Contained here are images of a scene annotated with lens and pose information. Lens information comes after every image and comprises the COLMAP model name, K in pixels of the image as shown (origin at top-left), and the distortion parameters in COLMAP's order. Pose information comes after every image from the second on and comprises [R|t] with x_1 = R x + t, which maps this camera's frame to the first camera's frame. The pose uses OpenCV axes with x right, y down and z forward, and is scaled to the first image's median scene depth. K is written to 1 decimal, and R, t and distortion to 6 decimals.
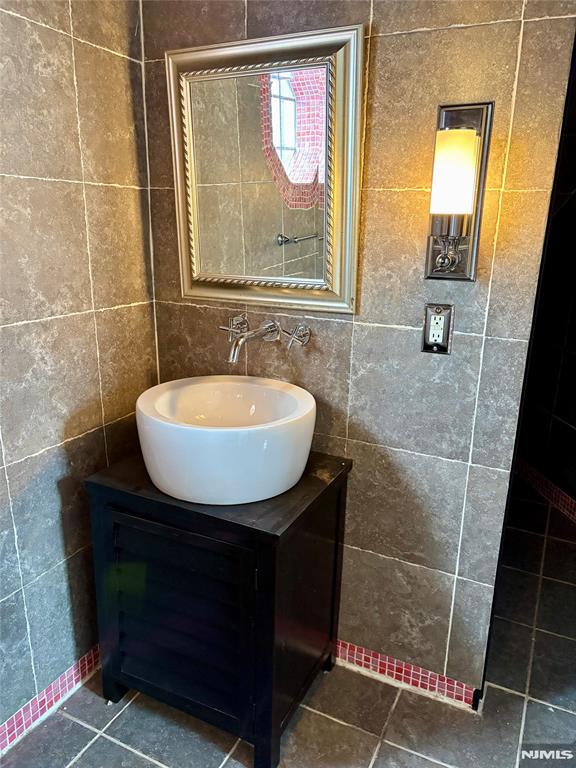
lens RADIAL K [[578.8, 0, 290.0], [0, 578.8, 390.2], [0, 0, 1]] dist [0.060099, -0.059427]
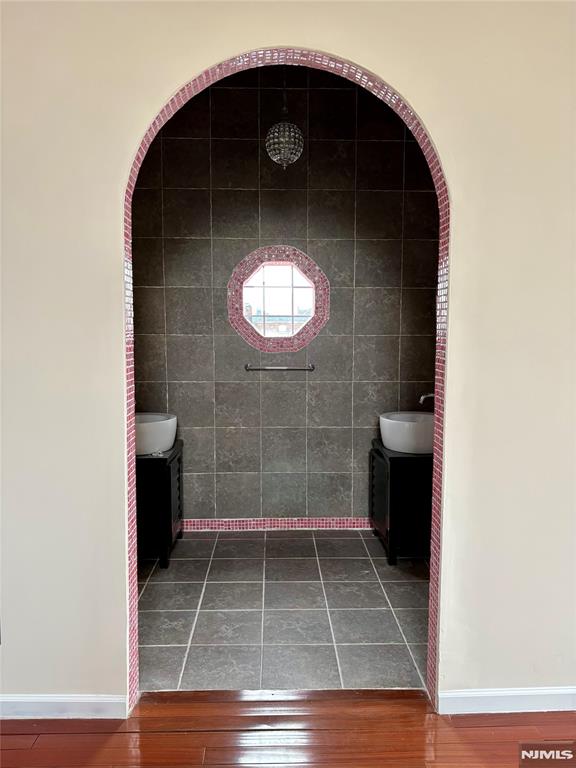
lens RADIAL K [[578.8, 0, 290.1], [0, 578.8, 382.8], [0, 0, 1]] dist [0.060099, -0.059427]
pose [[0.451204, 0.057823, -0.890546, 1.844741], [-0.240446, 0.968873, -0.058915, 0.146910], [0.859419, 0.240711, 0.451063, -0.623467]]
